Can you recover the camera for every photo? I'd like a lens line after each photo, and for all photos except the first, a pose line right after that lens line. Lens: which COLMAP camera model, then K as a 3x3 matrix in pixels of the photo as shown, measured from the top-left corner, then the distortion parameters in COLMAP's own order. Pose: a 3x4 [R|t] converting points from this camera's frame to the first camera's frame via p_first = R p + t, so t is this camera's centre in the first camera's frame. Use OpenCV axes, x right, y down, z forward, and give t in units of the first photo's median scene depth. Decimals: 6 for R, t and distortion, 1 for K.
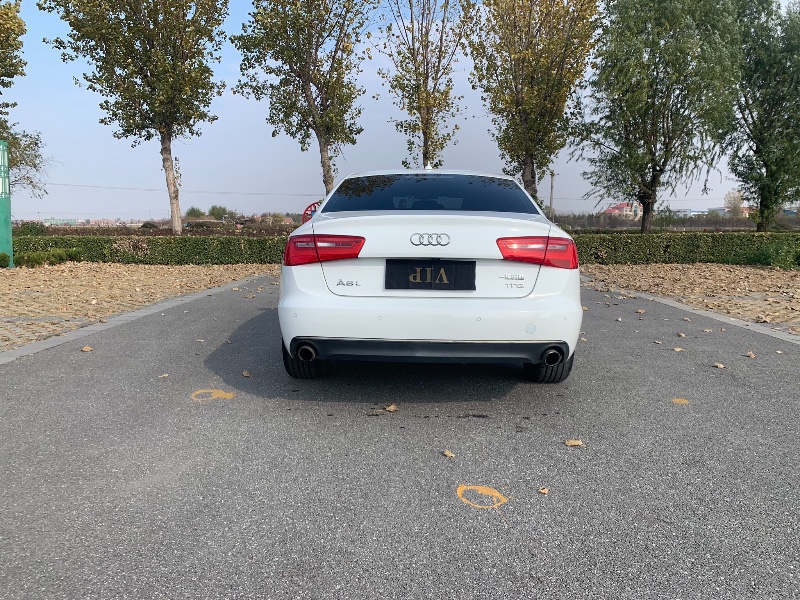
lens RADIAL K [[616.2, 0, 400.0], [0, 616.2, 300.0], [0, 0, 1]] dist [0.008239, 0.007483]
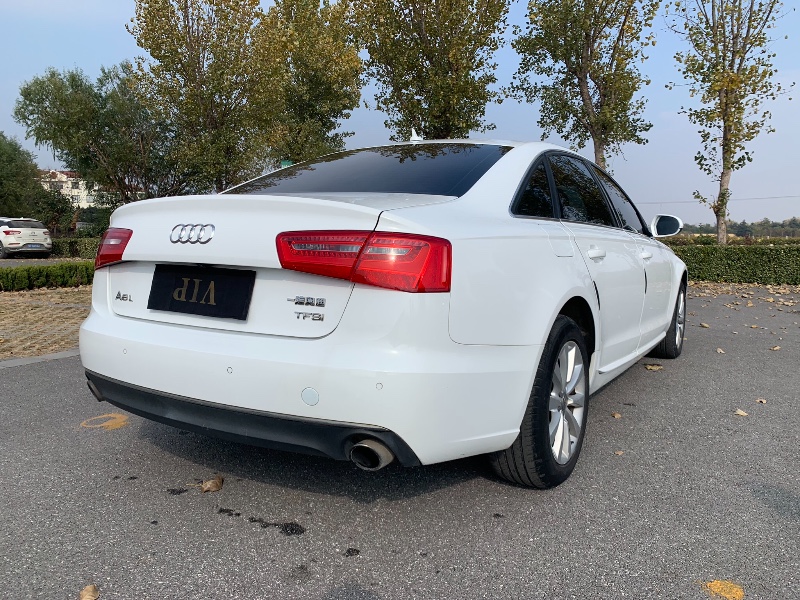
lens RADIAL K [[616.2, 0, 400.0], [0, 616.2, 300.0], [0, 0, 1]] dist [0.008239, 0.007483]
pose [[0.869618, 0.051645, -0.491017, 0.079812], [-0.060691, 0.998153, -0.002500, -0.006221], [0.489981, 0.031975, 0.871146, 0.081448]]
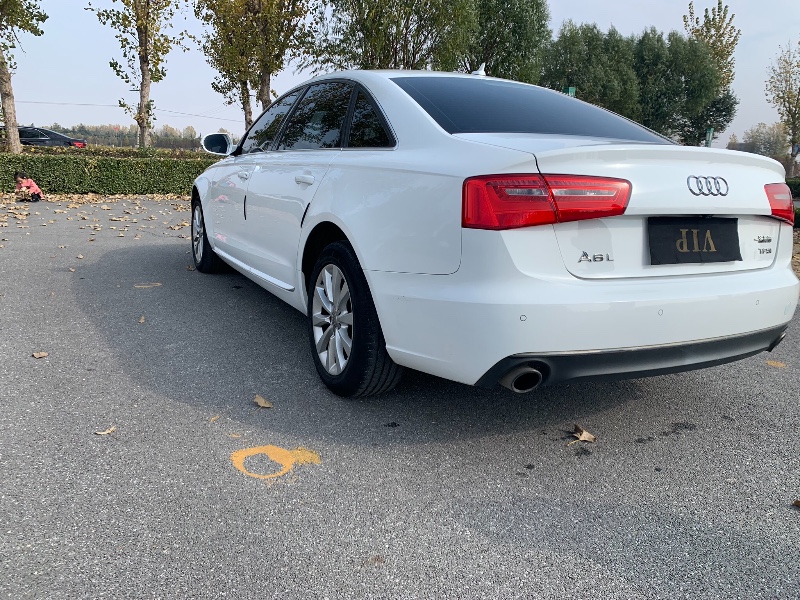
lens RADIAL K [[616.2, 0, 400.0], [0, 616.2, 300.0], [0, 0, 1]] dist [0.008239, 0.007483]
pose [[0.873233, -0.077346, 0.481125, -0.081566], [0.020103, 0.992201, 0.123019, -0.009597], [-0.486888, -0.097752, 0.867978, 0.084745]]
